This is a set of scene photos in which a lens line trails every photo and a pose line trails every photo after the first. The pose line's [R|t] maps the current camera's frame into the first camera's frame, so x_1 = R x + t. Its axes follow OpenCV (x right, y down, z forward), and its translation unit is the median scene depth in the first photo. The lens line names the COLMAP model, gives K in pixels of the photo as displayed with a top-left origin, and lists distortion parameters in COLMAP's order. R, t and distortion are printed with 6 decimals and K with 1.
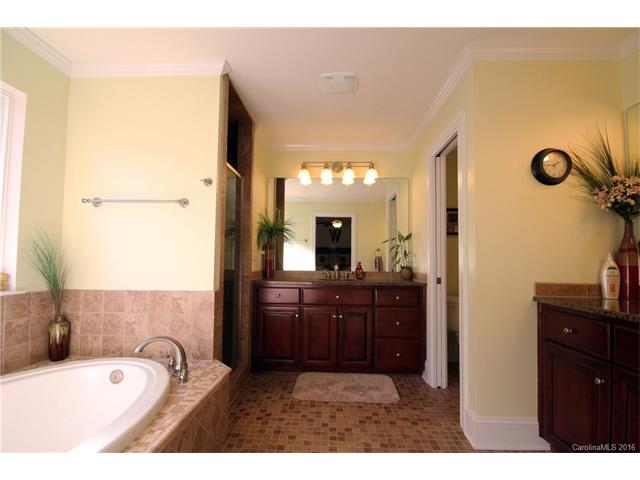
lens RADIAL K [[297.4, 0, 321.9], [0, 297.4, 246.5], [0, 0, 1]] dist [0.001647, 0.000215]
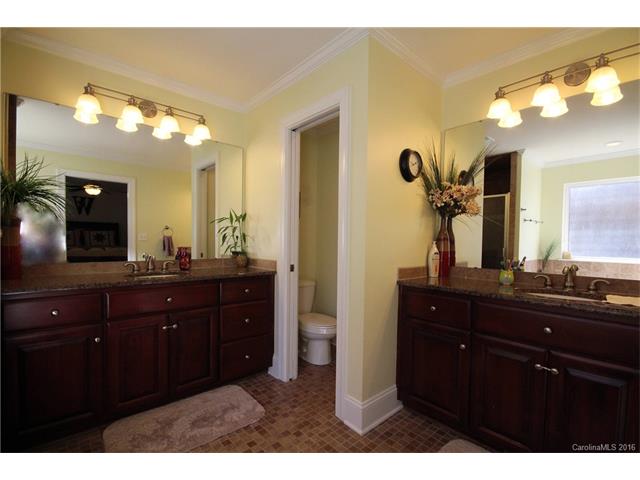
lens RADIAL K [[297.4, 0, 321.9], [0, 297.4, 246.5], [0, 0, 1]] dist [0.001647, 0.000215]
pose [[0.716914, -0.016899, 0.696956, -0.185771], [-0.037480, 0.997326, 0.062735, -0.012927], [-0.696153, -0.071098, 0.714364, 0.277593]]
